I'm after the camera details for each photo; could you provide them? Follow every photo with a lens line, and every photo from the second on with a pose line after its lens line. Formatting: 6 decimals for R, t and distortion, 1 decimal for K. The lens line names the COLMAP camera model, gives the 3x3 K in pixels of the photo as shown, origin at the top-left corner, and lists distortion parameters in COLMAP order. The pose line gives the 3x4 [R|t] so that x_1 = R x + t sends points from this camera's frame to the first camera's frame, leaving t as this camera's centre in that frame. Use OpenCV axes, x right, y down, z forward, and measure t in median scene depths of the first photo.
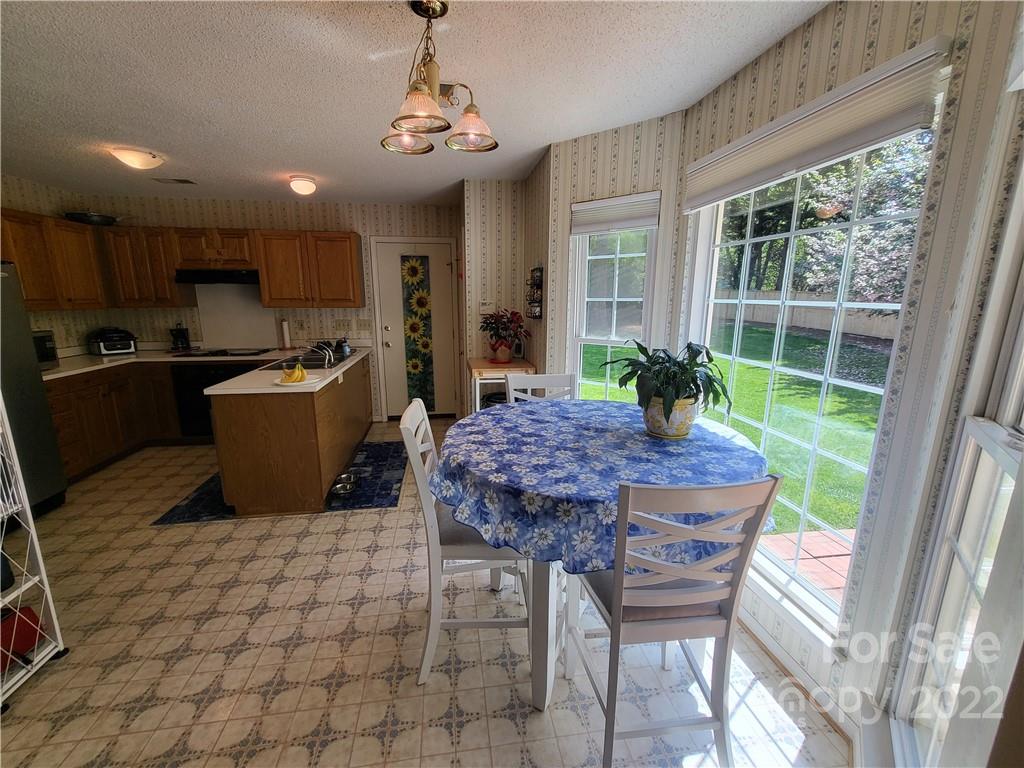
lens RADIAL K [[448.6, 0, 512.0], [0, 448.6, 384.0], [0, 0, 1]] dist [-0.000304, -0.000255]
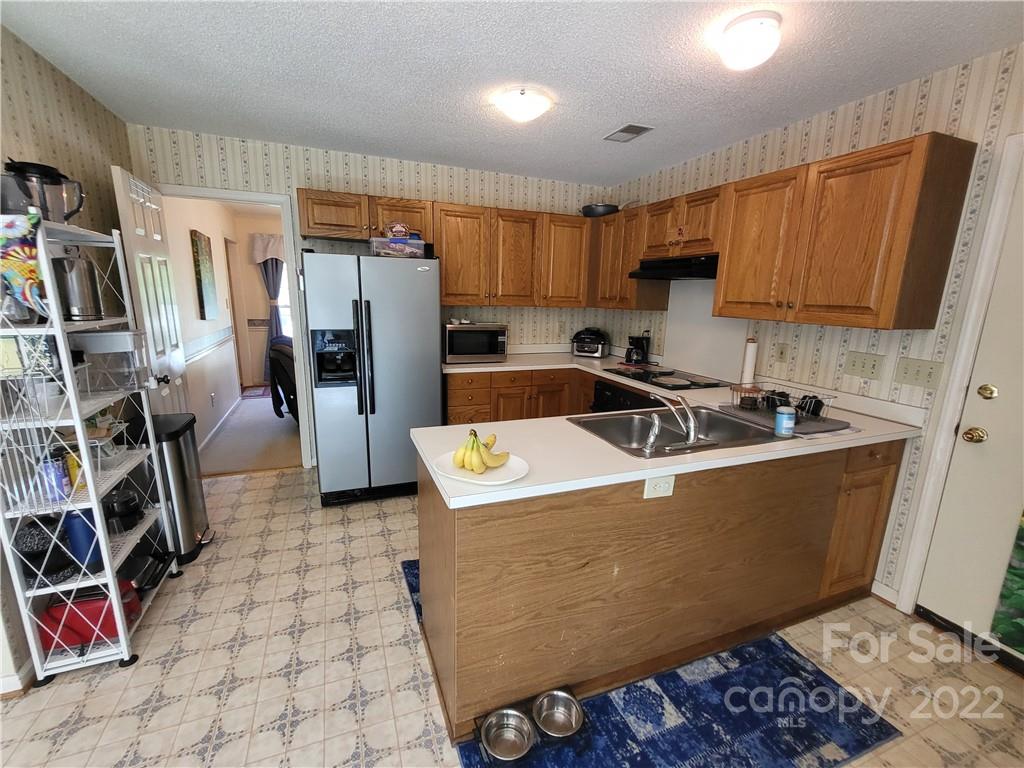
lens RADIAL K [[448.6, 0, 512.0], [0, 448.6, 384.0], [0, 0, 1]] dist [-0.000304, -0.000255]
pose [[0.222193, 0.199884, -0.954294, -0.018960], [-0.211145, 0.965398, 0.153048, -0.117740], [0.951866, 0.167488, 0.256709, 0.604642]]
